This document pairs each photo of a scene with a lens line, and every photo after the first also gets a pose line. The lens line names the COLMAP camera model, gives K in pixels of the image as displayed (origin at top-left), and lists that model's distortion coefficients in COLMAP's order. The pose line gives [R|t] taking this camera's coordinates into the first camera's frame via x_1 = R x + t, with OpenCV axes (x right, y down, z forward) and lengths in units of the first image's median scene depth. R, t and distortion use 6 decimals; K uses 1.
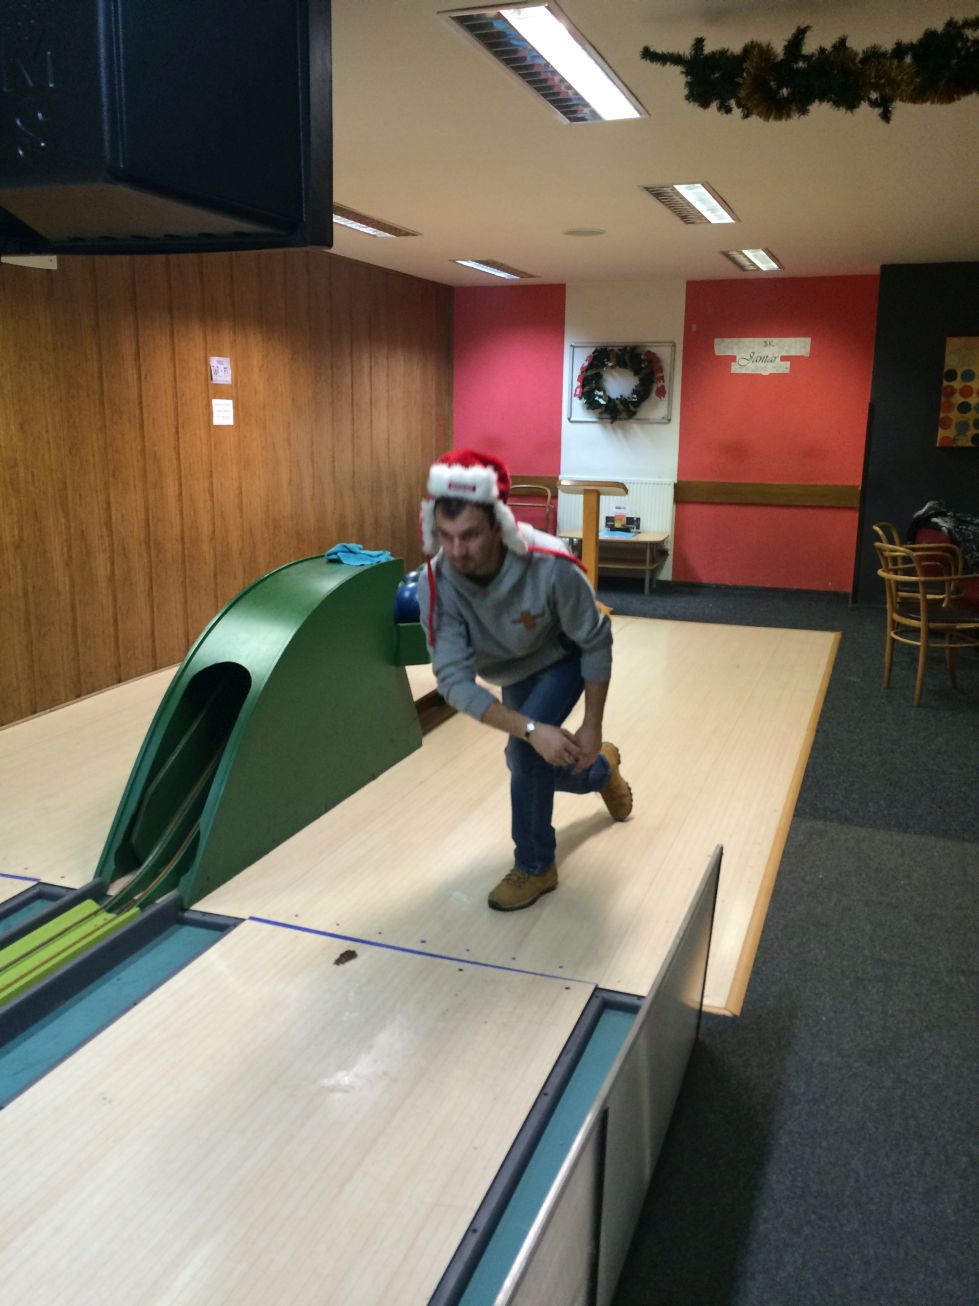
lens RADIAL K [[1118.9, 0, 489.1], [0, 1118.9, 646.3], [0, 0, 1]] dist [0.082023, -0.120026]
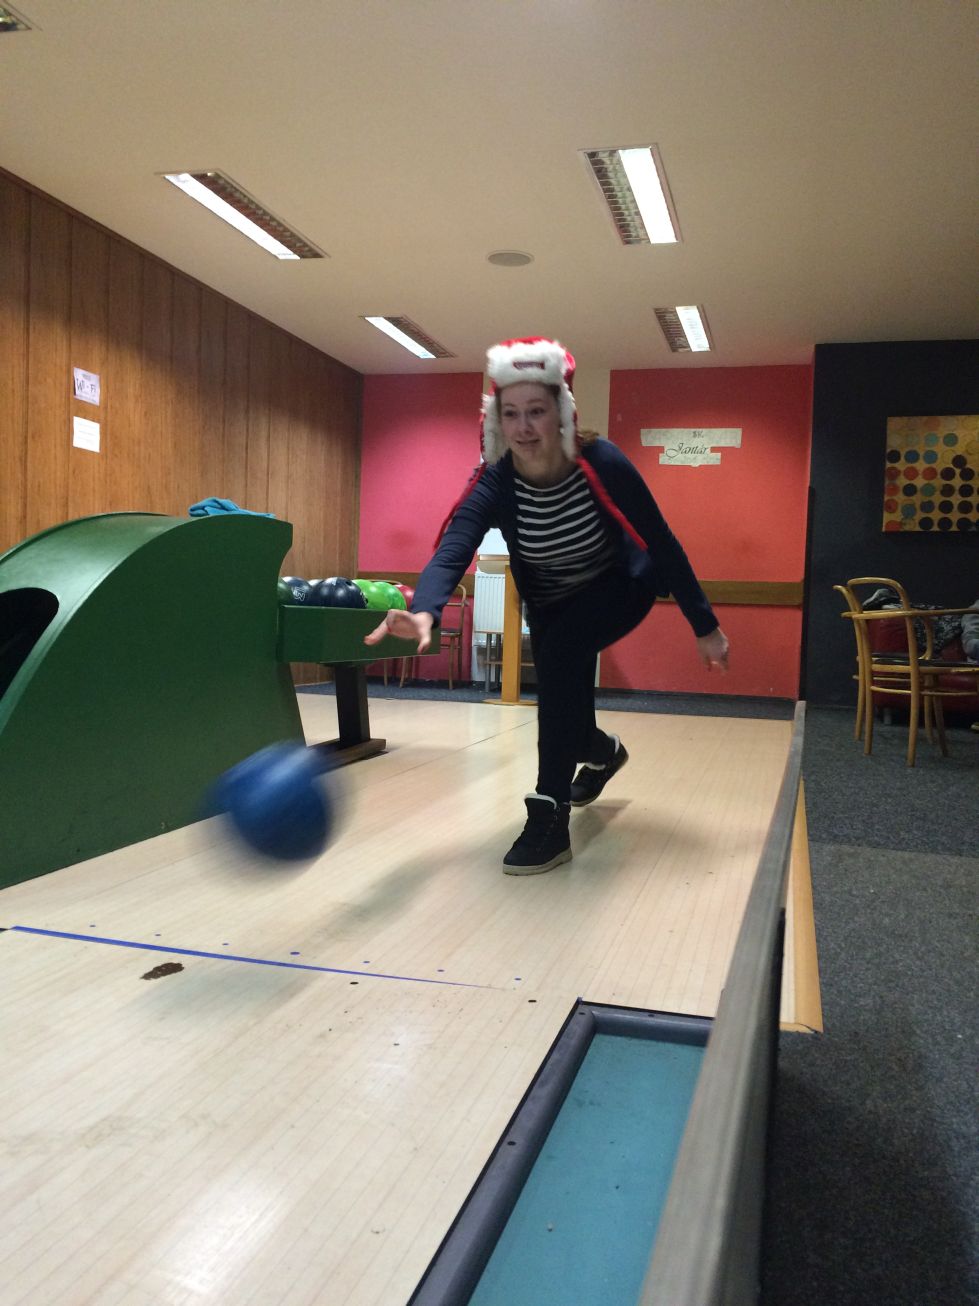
lens RADIAL K [[1118.9, 0, 489.1], [0, 1118.9, 646.3], [0, 0, 1]] dist [0.082023, -0.120026]
pose [[0.996348, 0.016285, 0.083816, -0.003033], [-0.001251, 0.984323, -0.176372, 0.097737], [-0.085374, 0.175623, 0.980749, 0.166065]]
